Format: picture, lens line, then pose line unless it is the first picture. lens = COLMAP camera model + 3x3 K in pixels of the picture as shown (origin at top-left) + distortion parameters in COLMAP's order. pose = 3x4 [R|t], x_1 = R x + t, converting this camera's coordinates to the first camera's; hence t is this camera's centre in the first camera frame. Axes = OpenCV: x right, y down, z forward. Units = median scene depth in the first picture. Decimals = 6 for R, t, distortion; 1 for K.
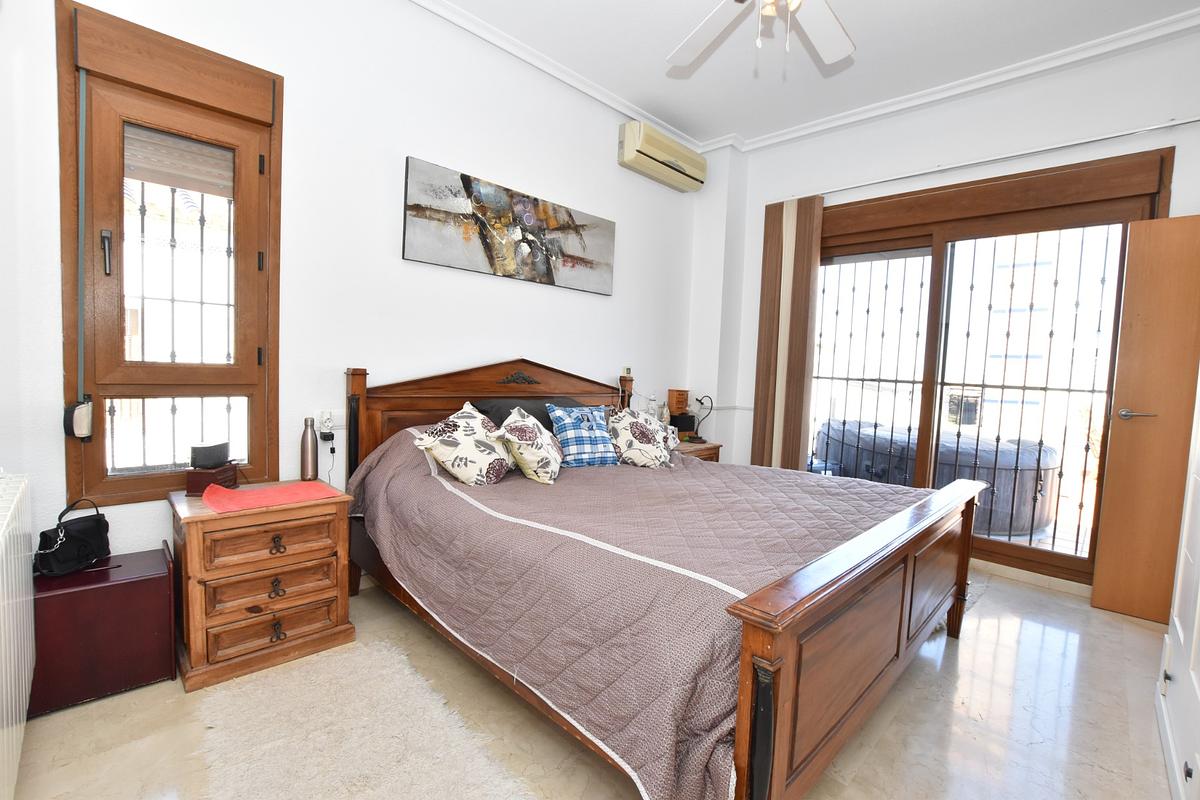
lens RADIAL K [[529.2, 0, 601.2], [0, 529.2, 401.4], [0, 0, 1]] dist [-0.036087, 0.007094]
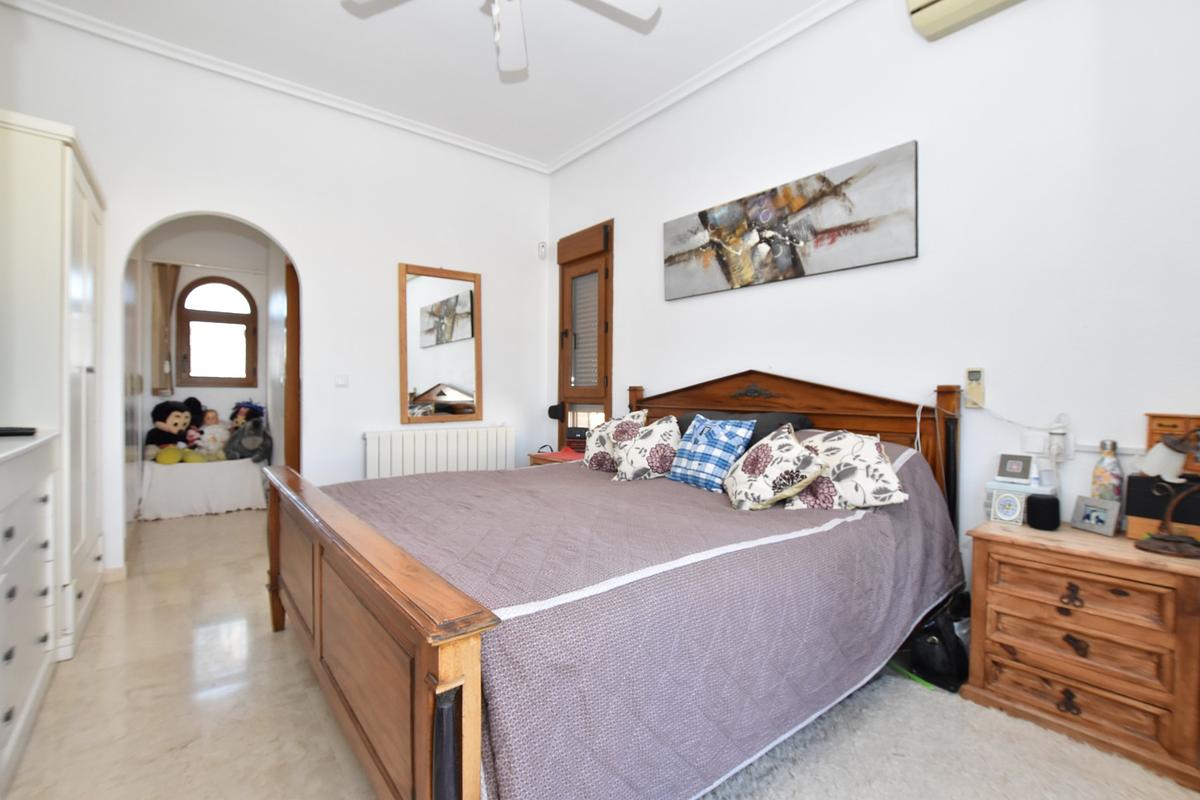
lens RADIAL K [[529.2, 0, 601.2], [0, 529.2, 401.4], [0, 0, 1]] dist [-0.036087, 0.007094]
pose [[-0.107233, -0.035959, -0.993583, 0.786434], [-0.084820, 0.996033, -0.026894, 0.019481], [0.990609, 0.081392, -0.109858, 0.856457]]
